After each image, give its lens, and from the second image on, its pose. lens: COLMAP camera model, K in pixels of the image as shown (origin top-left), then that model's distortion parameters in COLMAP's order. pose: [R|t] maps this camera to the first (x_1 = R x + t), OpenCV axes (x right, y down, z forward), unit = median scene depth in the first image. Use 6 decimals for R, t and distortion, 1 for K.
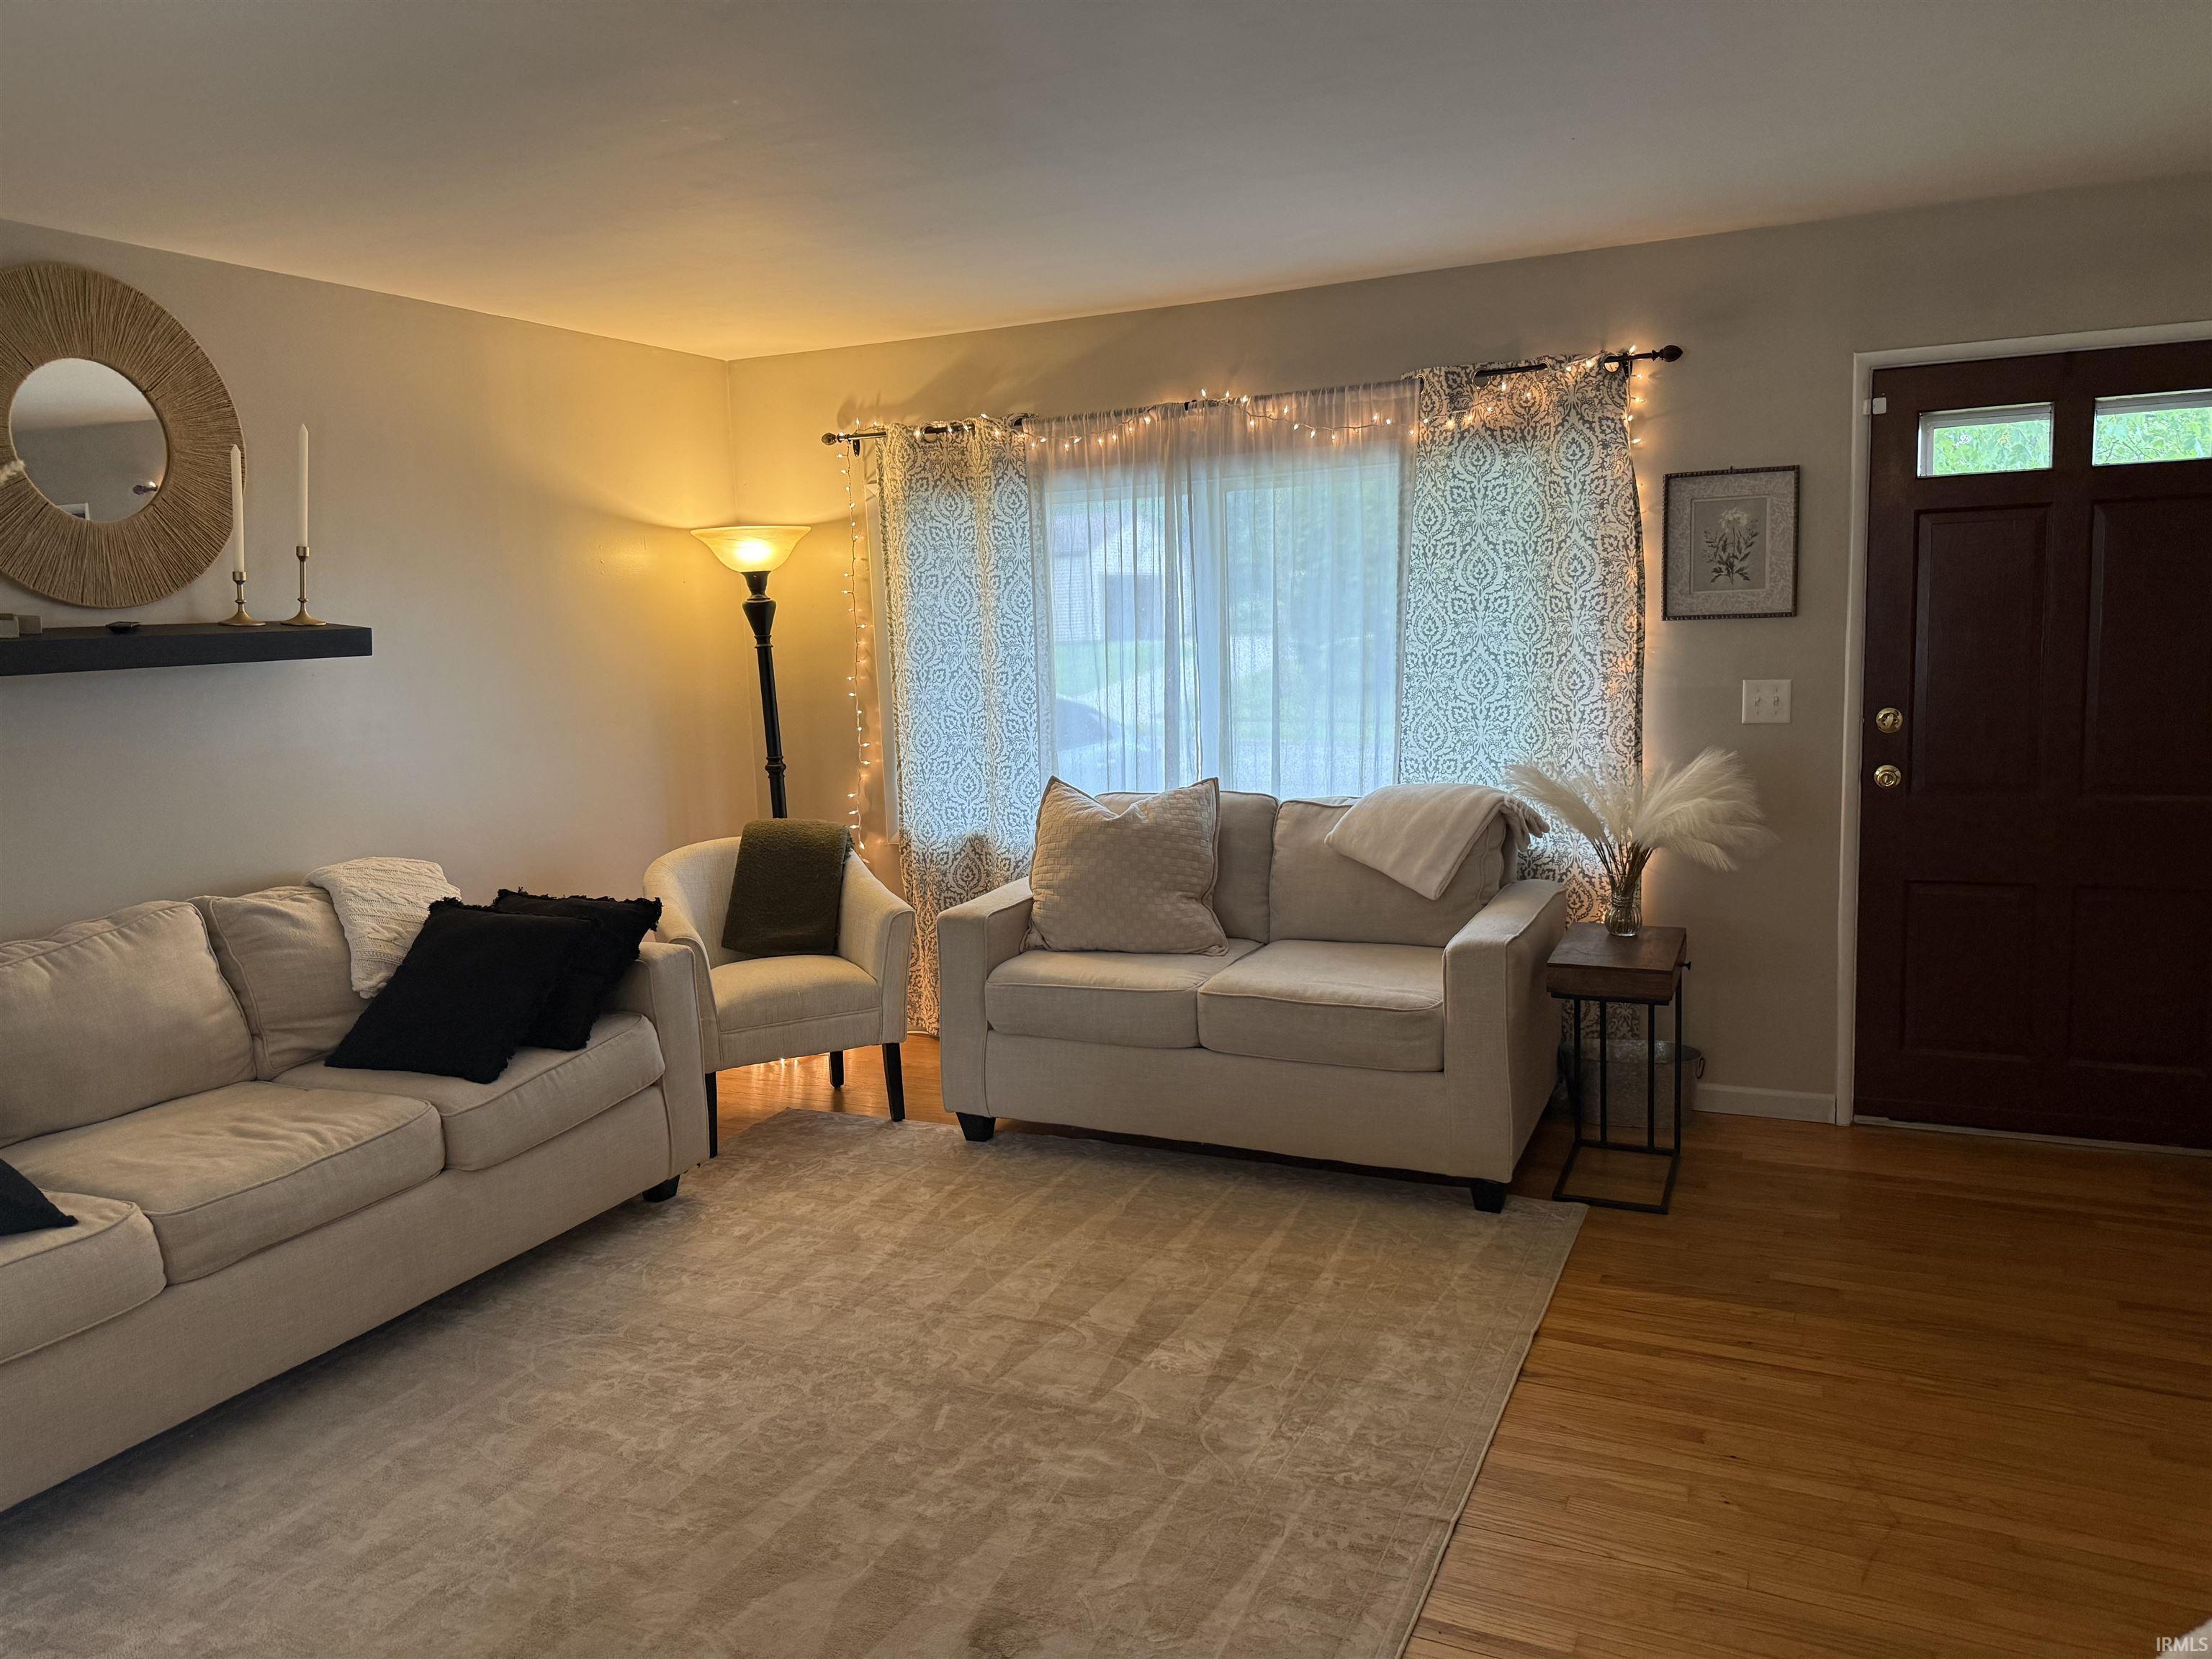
lens RADIAL K [[1531.6, 0, 1104.8], [0, 1531.6, 833.0], [0, 0, 1]] dist [0.160812, -0.305740]
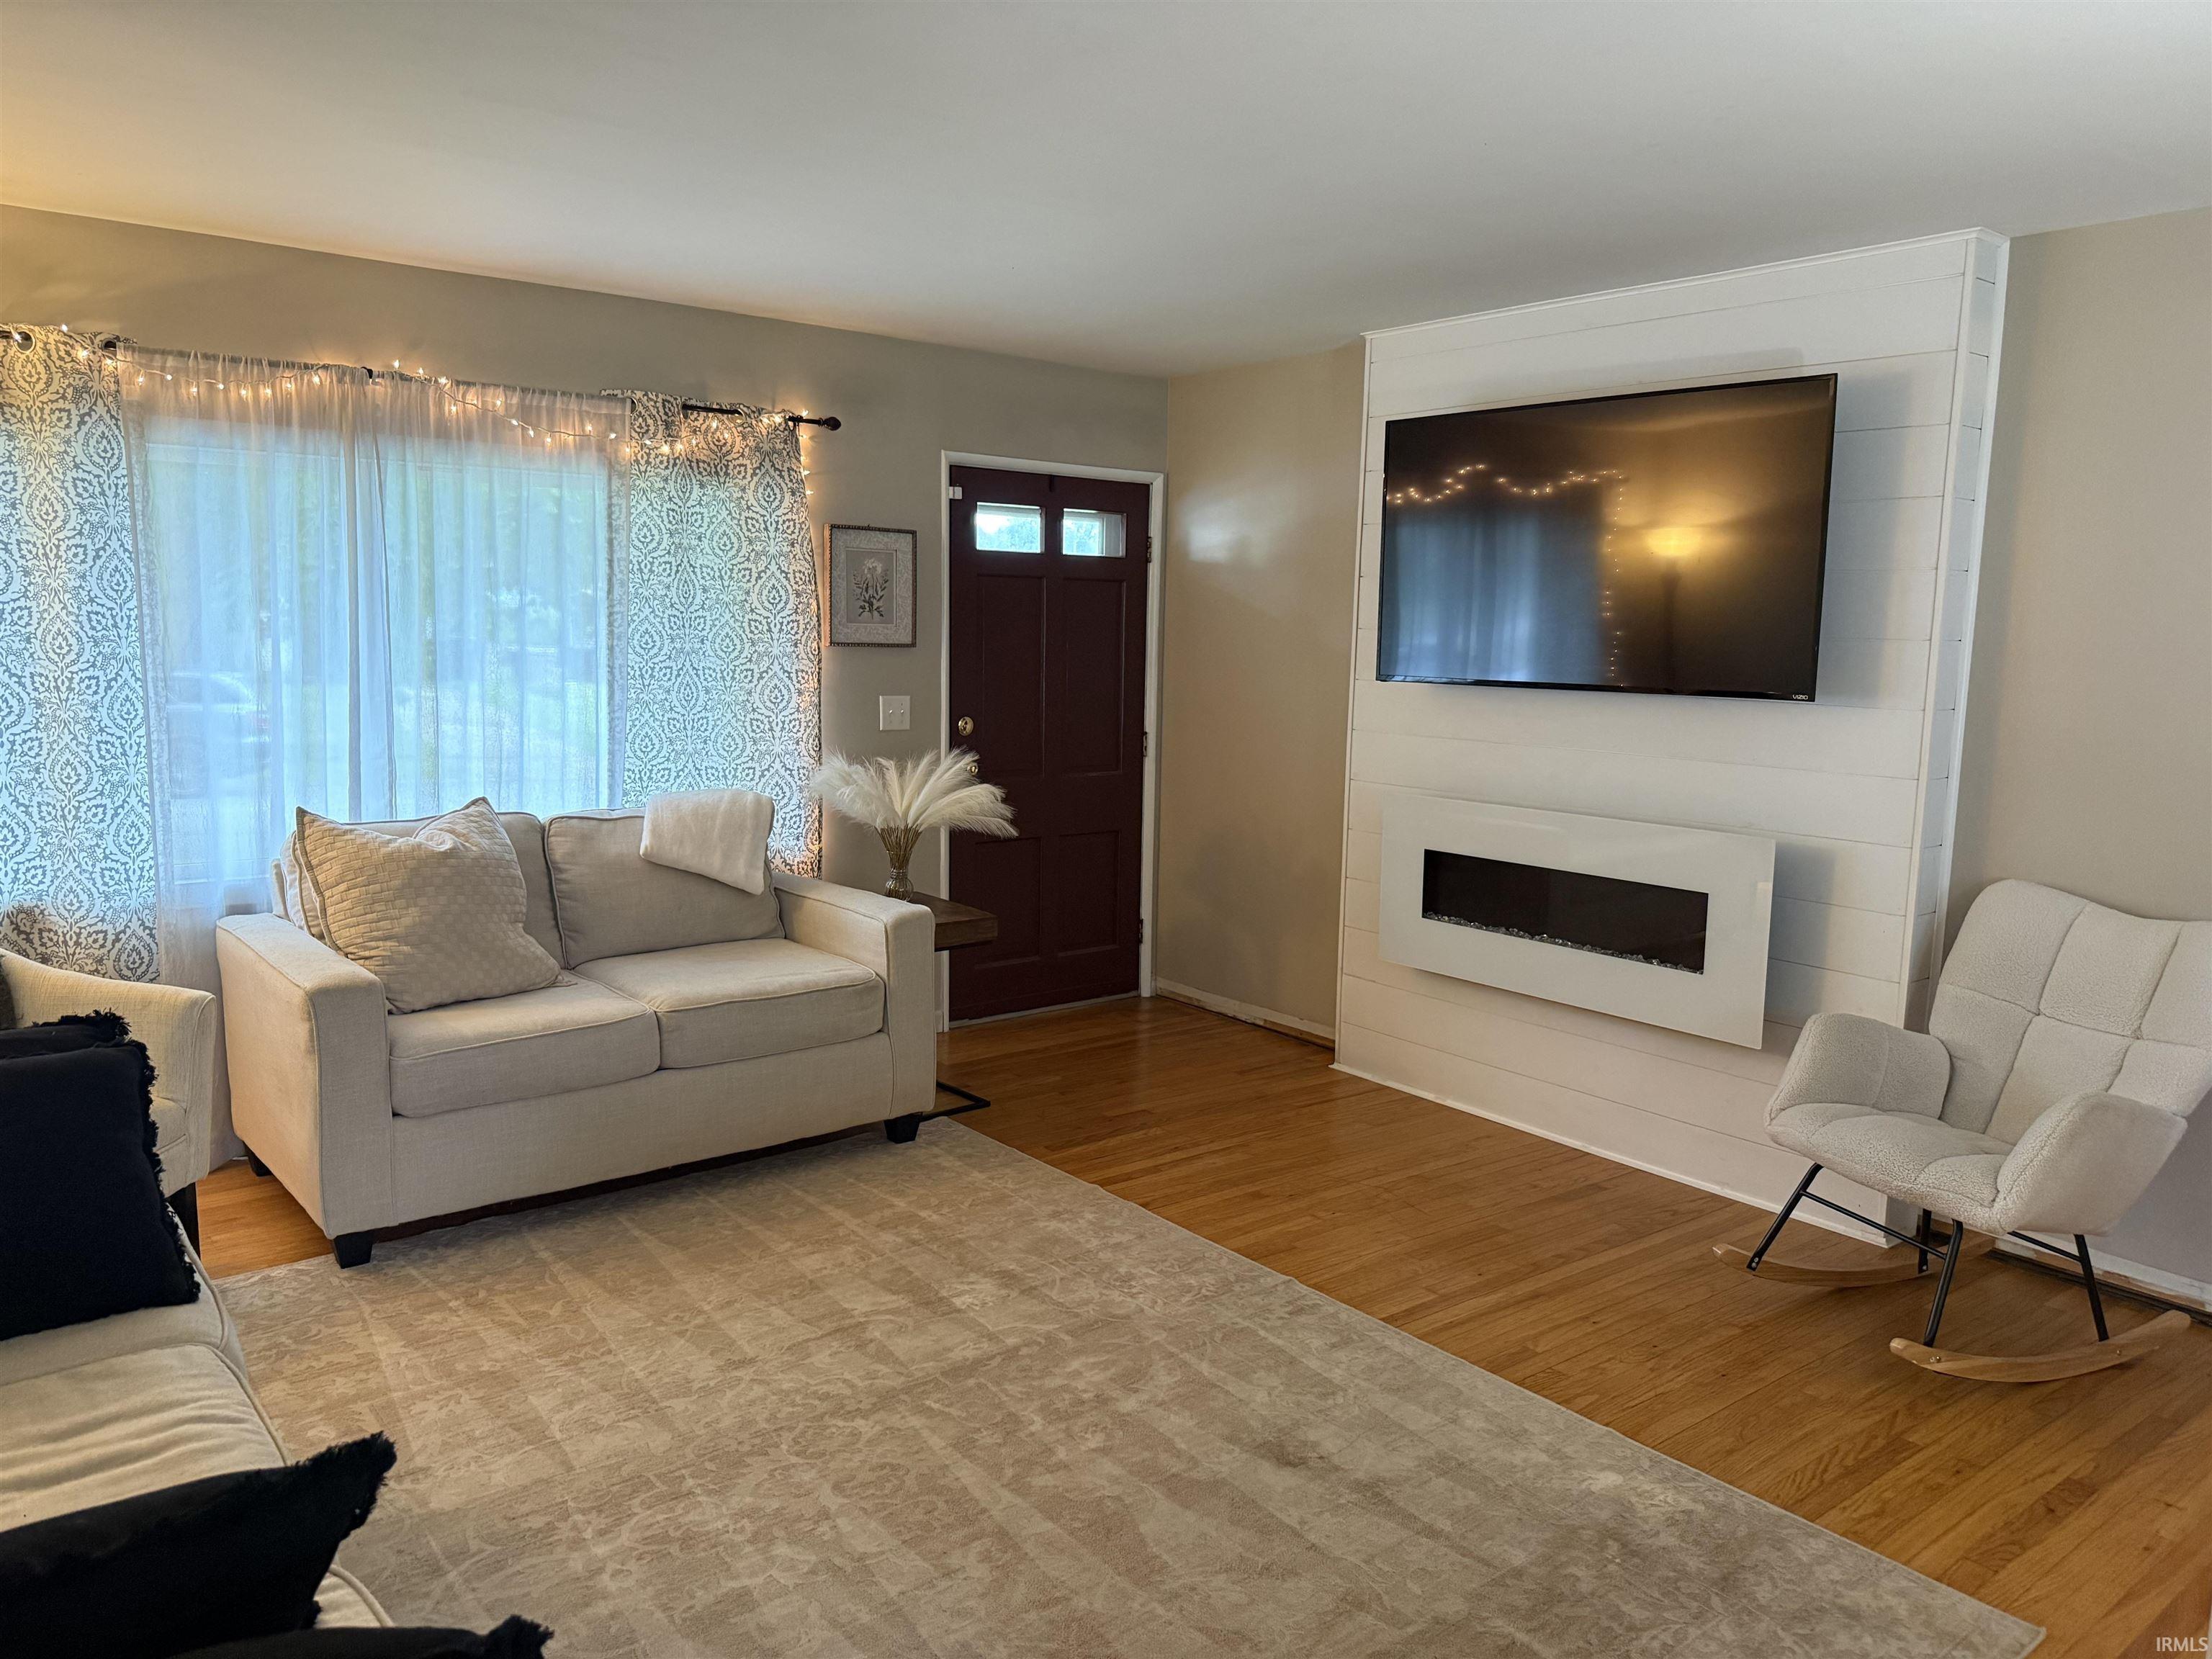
lens RADIAL K [[1531.6, 0, 1104.8], [0, 1531.6, 833.0], [0, 0, 1]] dist [0.160812, -0.305740]
pose [[0.442031, -0.073664, 0.893970, -0.662003], [0.091251, 0.995145, 0.036882, -0.017476], [-0.892346, 0.065272, 0.446606, 0.304527]]
